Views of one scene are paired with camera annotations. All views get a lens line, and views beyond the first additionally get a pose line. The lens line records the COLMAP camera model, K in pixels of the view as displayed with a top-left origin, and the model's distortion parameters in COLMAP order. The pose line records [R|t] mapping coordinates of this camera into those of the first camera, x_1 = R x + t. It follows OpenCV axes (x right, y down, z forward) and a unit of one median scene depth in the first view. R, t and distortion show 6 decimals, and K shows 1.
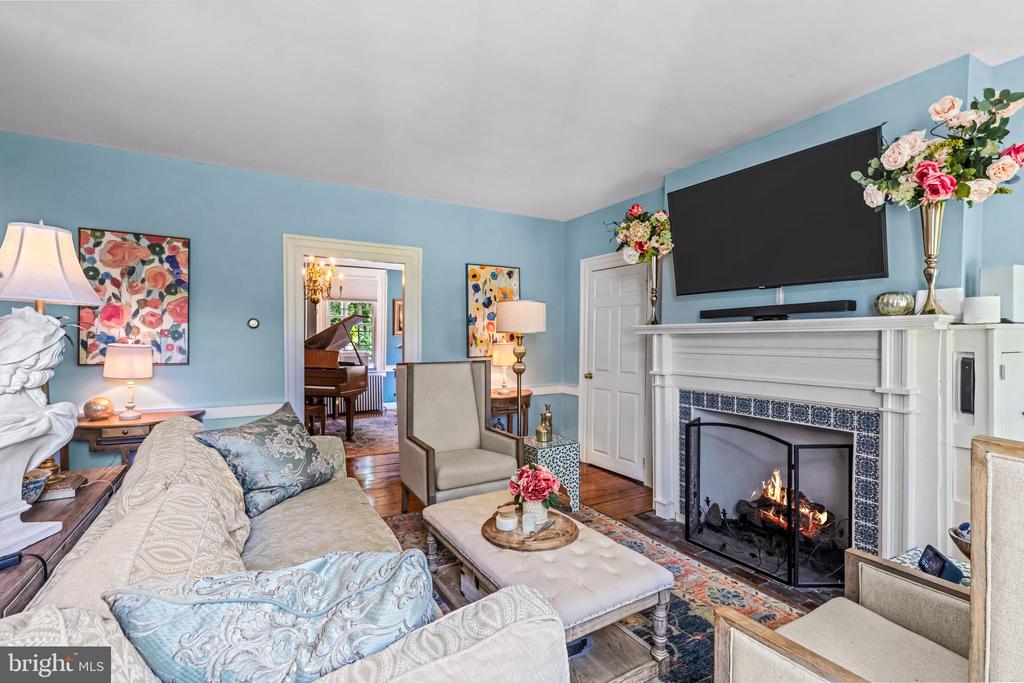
lens RADIAL K [[468.6, 0, 508.2], [0, 468.6, 338.8], [0, 0, 1]] dist [0.000087, 0.000013]
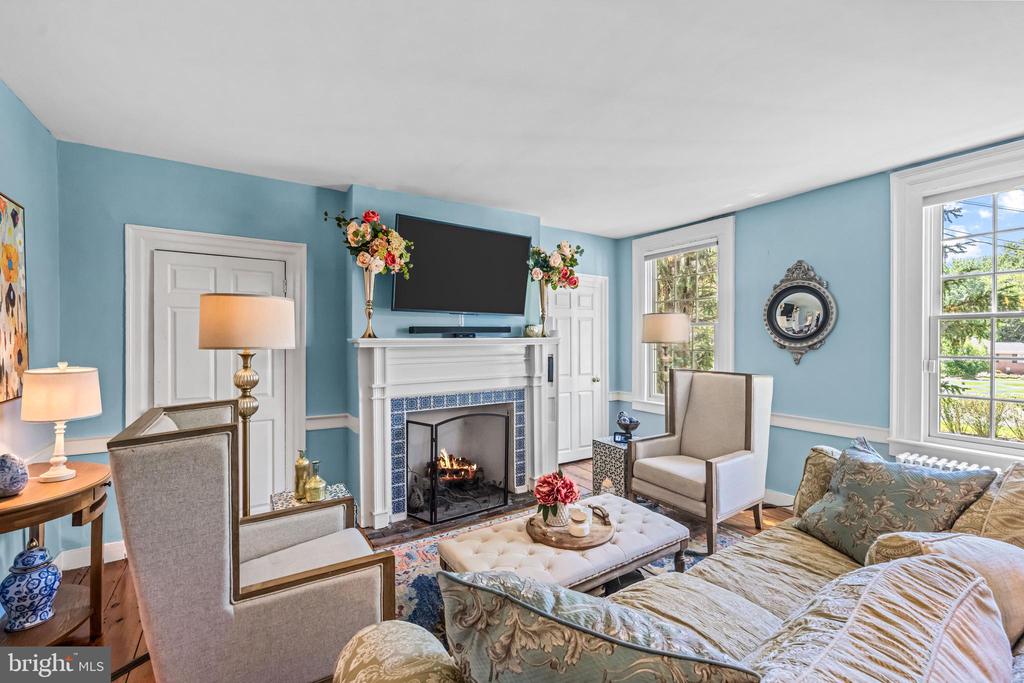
lens RADIAL K [[424.9, 0, 505.9], [0, 424.9, 341.6], [0, 0, 1]] dist [0.003256, 0.000450]
pose [[-0.040362, -0.007166, 0.999159, -0.674843], [0.002609, 0.999970, 0.007277, -0.031427], [-0.999182, 0.002900, -0.040342, 0.854650]]
